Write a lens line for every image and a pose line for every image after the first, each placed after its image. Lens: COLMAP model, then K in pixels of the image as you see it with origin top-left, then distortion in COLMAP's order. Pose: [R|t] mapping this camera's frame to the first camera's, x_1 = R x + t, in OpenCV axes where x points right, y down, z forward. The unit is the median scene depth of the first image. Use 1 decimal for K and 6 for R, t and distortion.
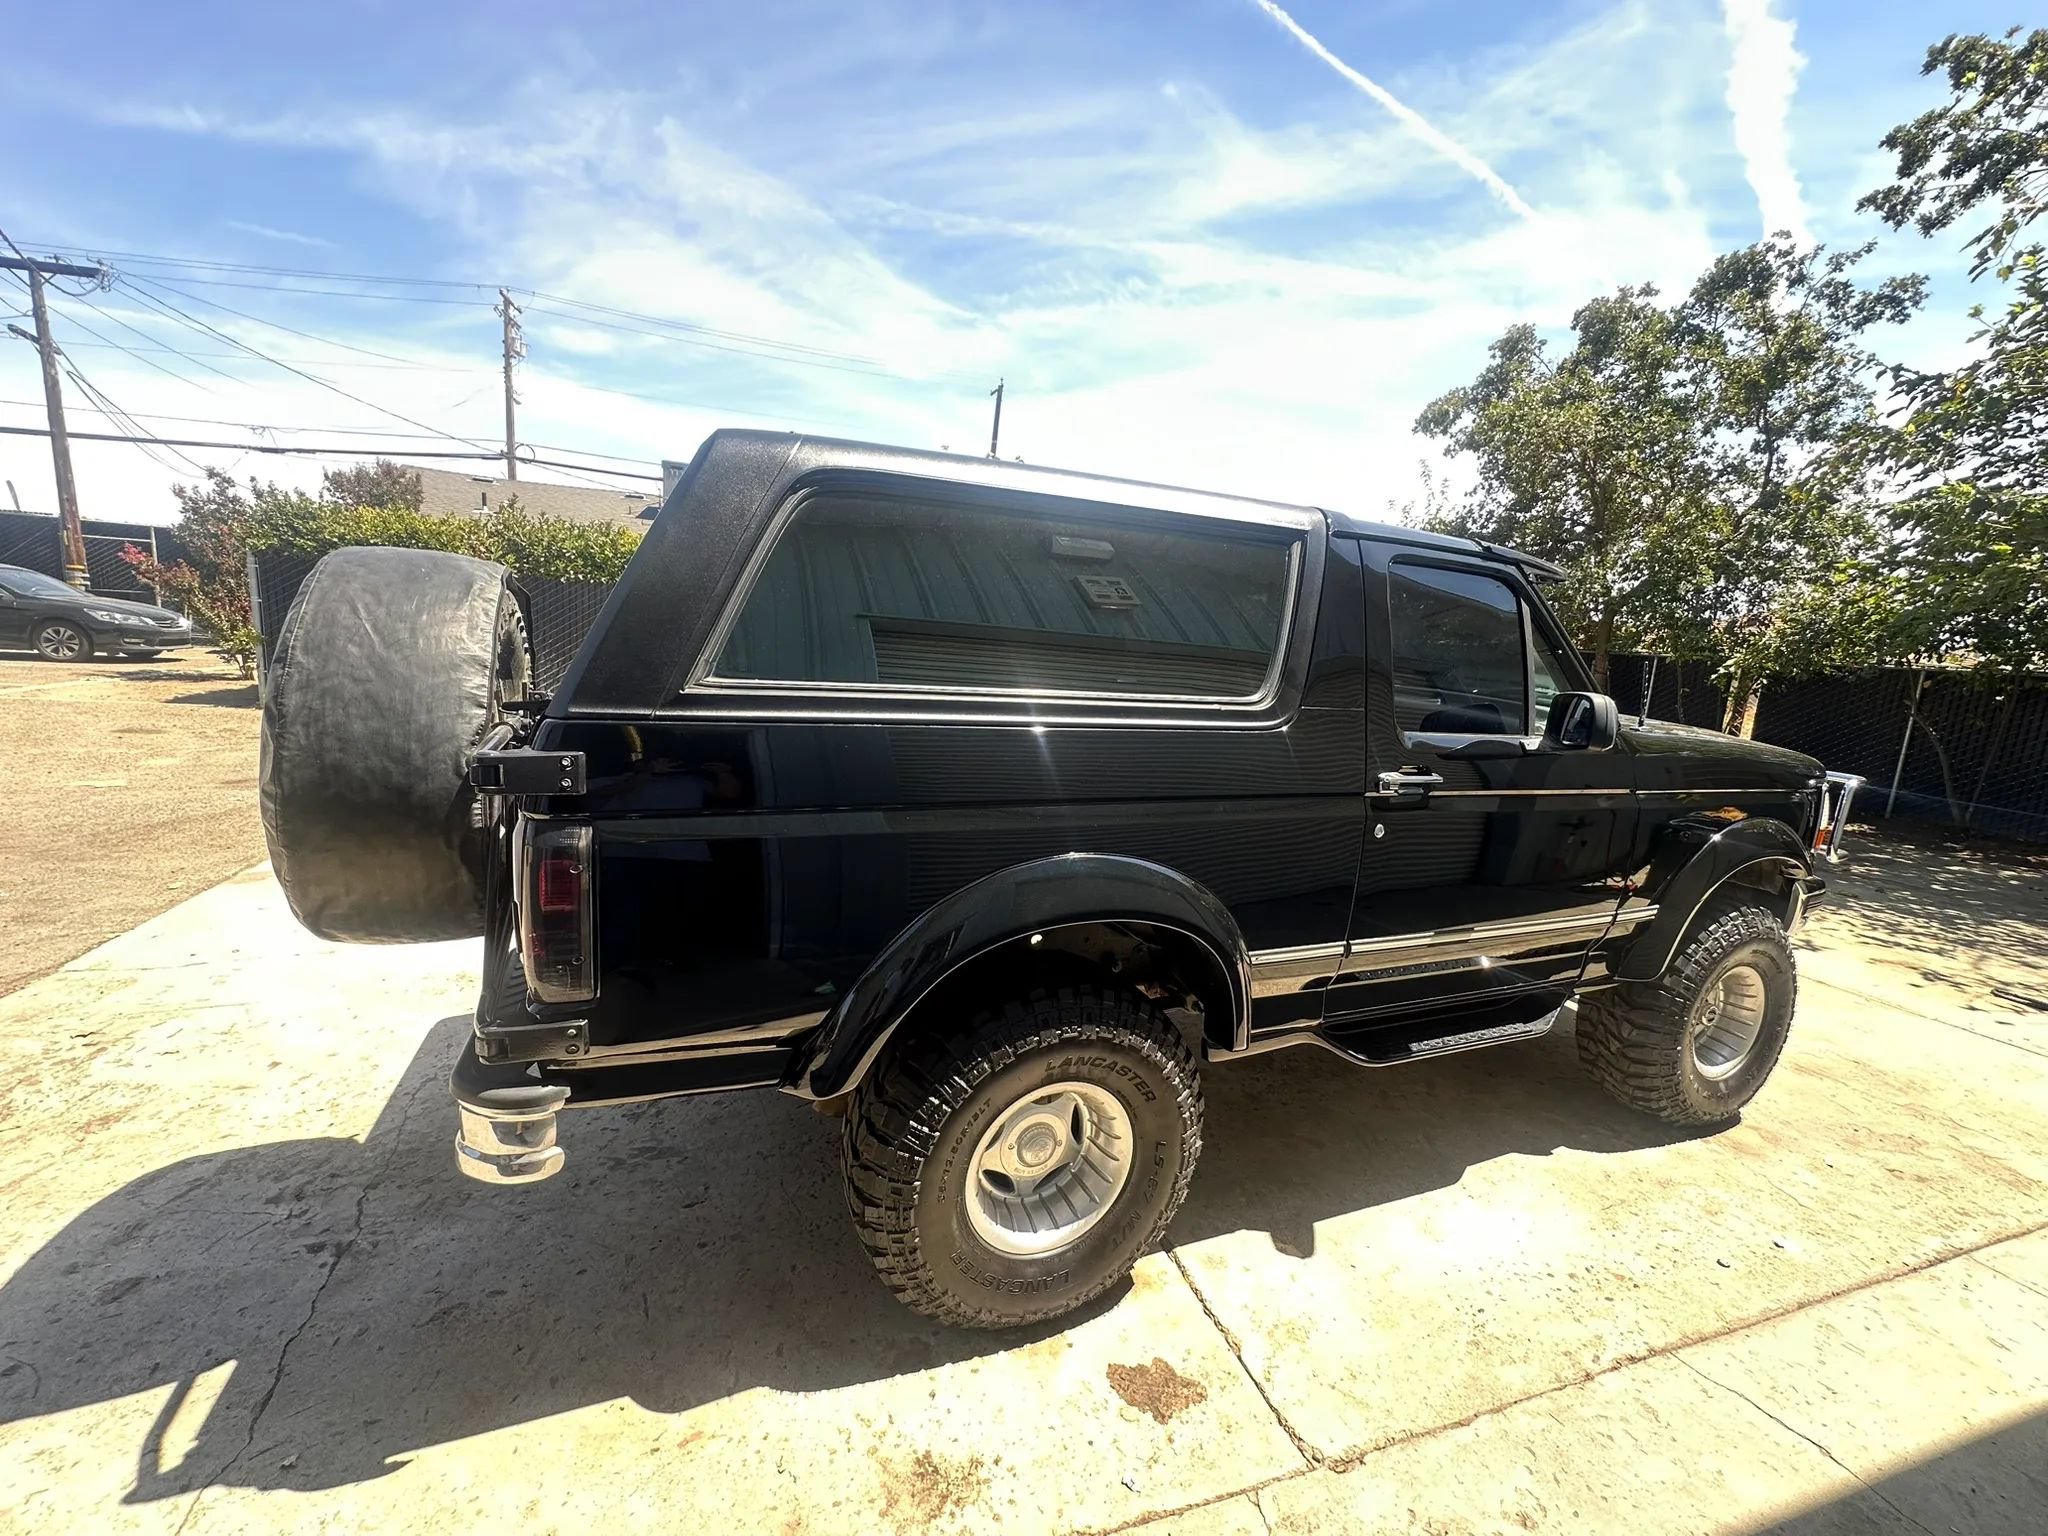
lens RADIAL K [[819.3, 0, 1018.9], [0, 819.3, 771.3], [0, 0, 1]] dist [-0.005852, 0.001196]
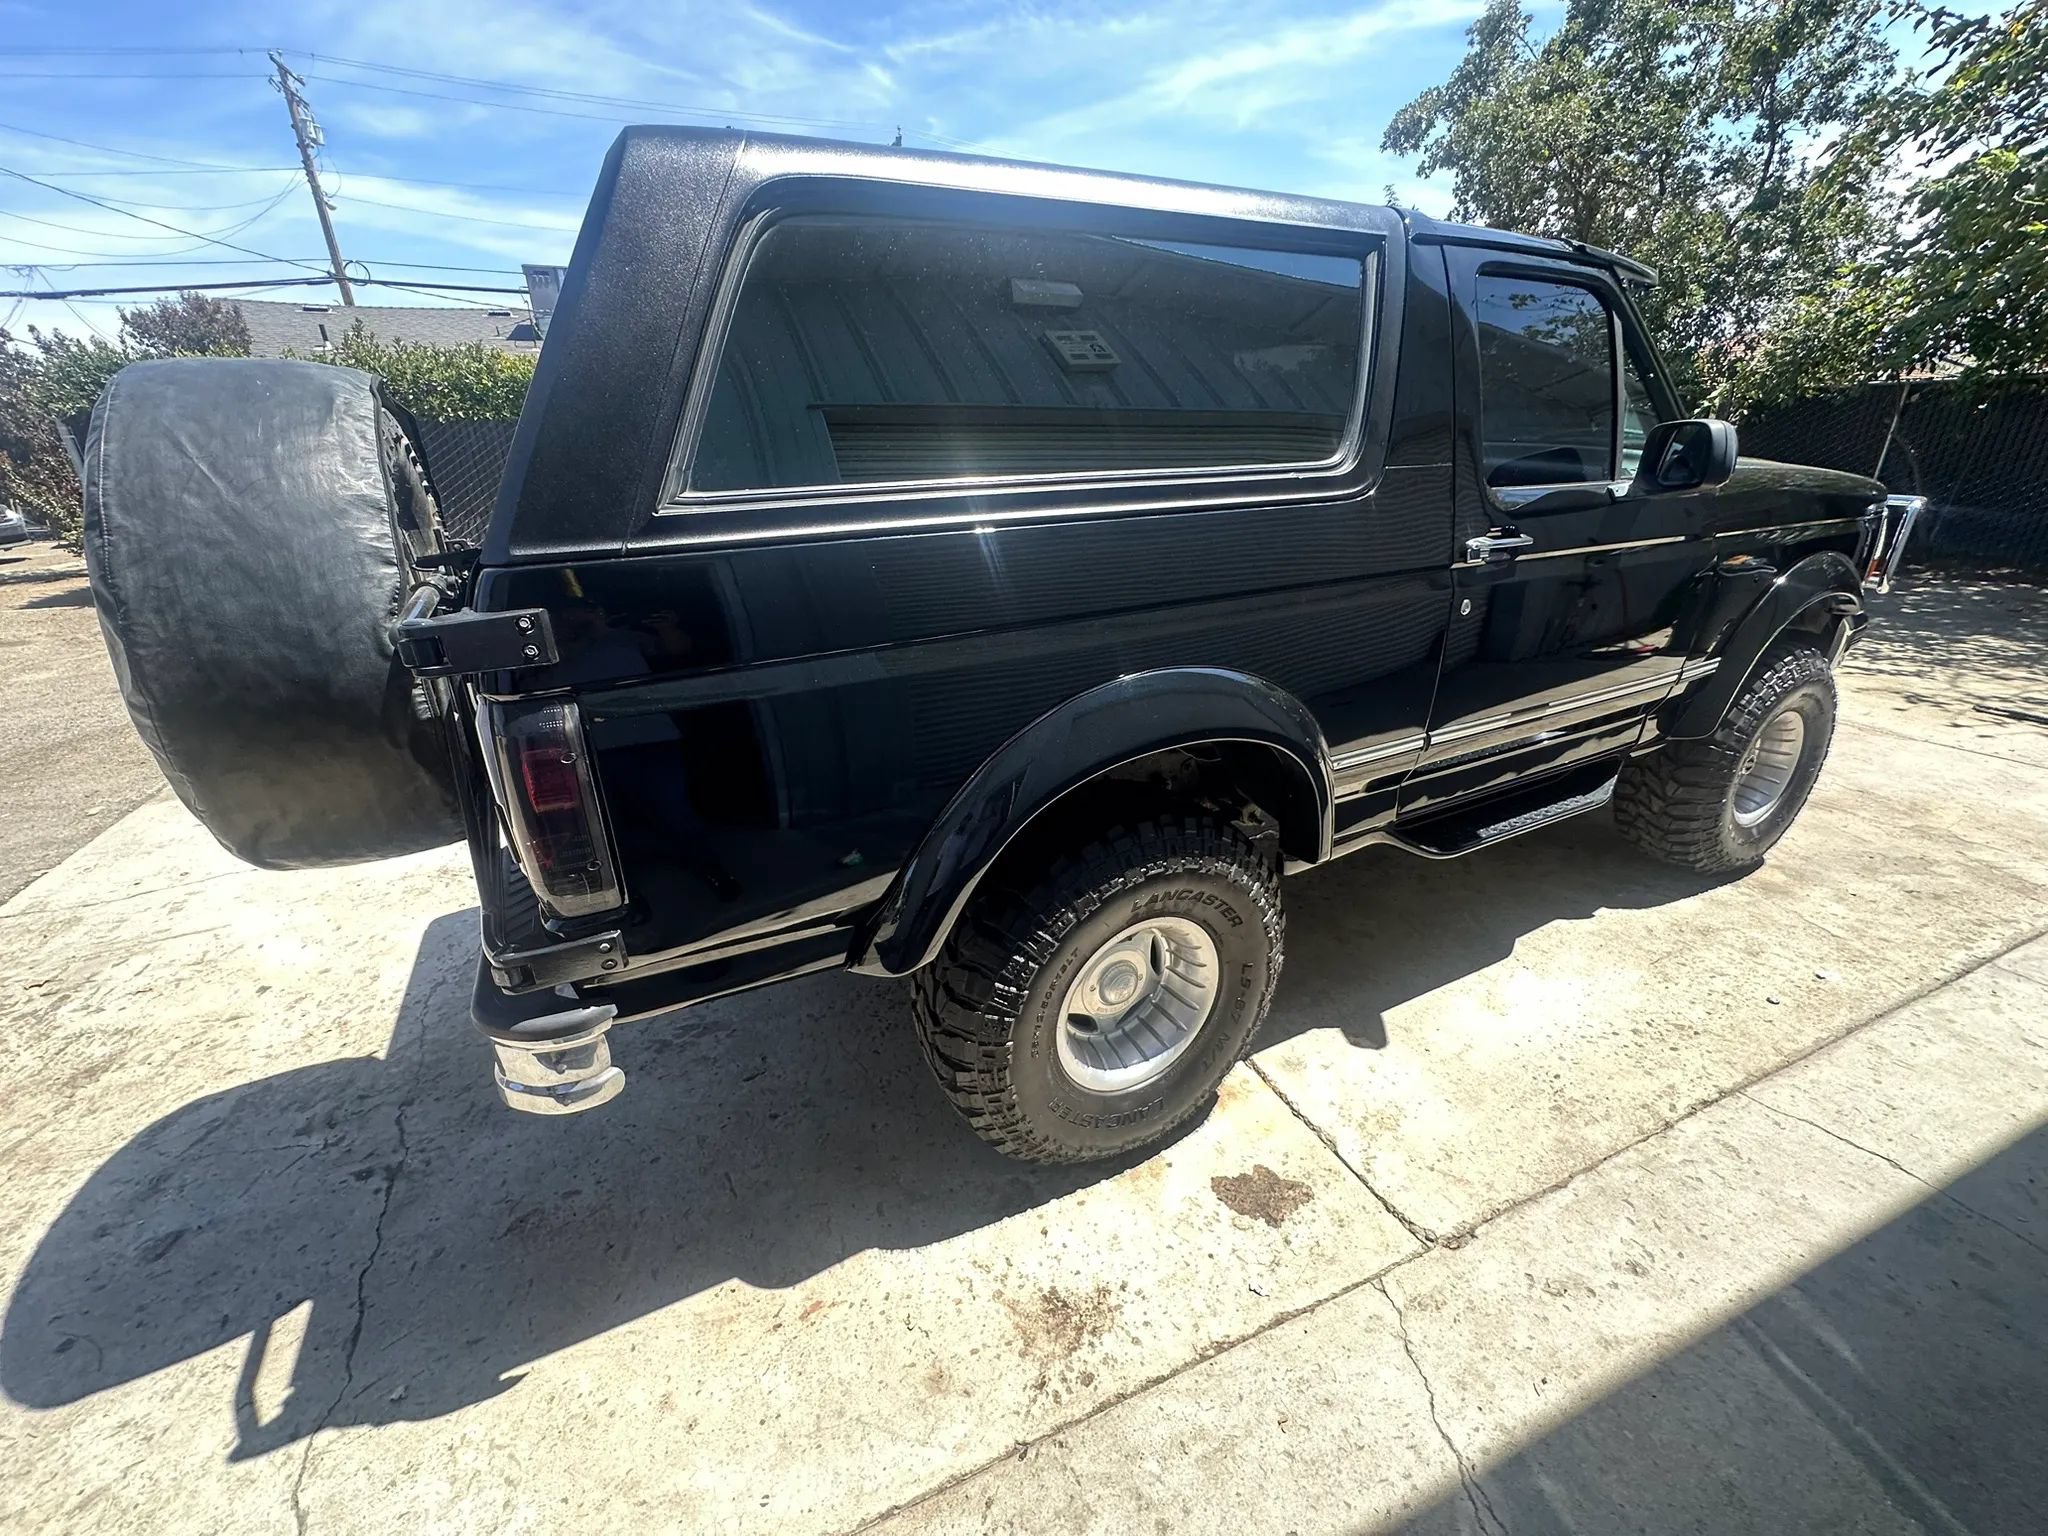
lens RADIAL K [[819.3, 0, 1018.3], [0, 819.3, 770.8], [0, 0, 1]] dist [-0.005852, 0.001196]
pose [[0.992966, -0.112014, 0.038358, -0.087746], [0.100836, 0.969851, 0.221856, -0.000266], [-0.062053, -0.216428, 0.974325, 0.124101]]
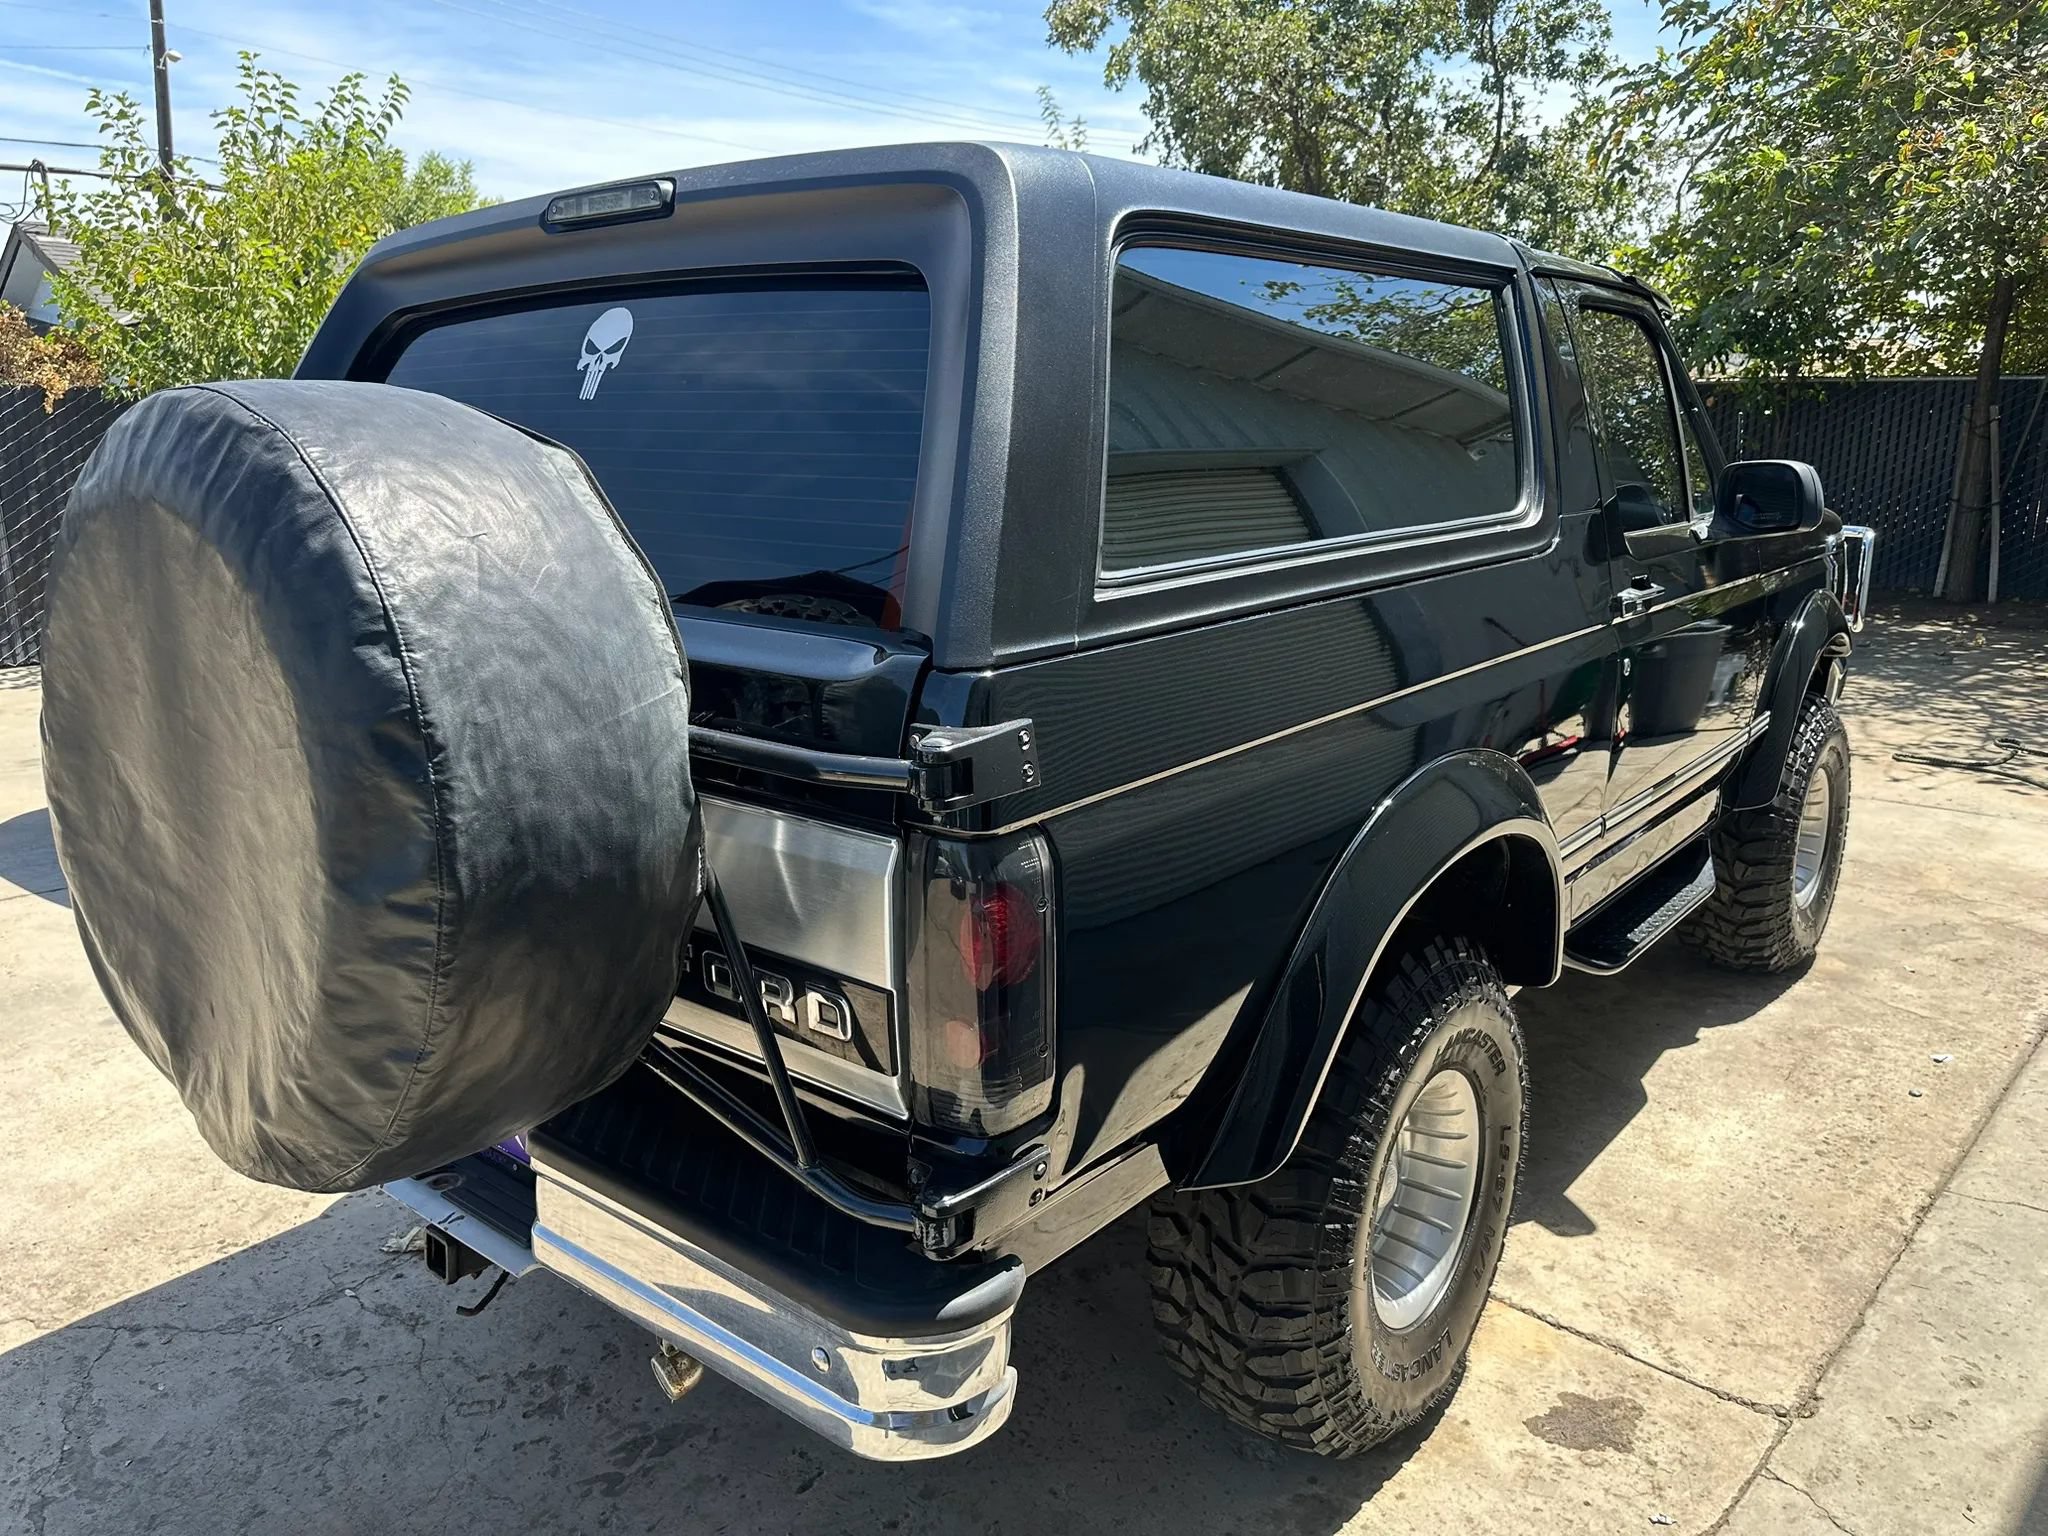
lens RADIAL K [[1460.7, 0, 1012.1], [0, 1460.7, 760.7], [0, 0, 1]] dist [0.015786, -0.023195]
pose [[0.884959, -0.177184, 0.430642, -0.639448], [0.142559, 0.983465, 0.111682, -0.071578], [-0.443310, -0.037442, 0.895586, 0.023379]]
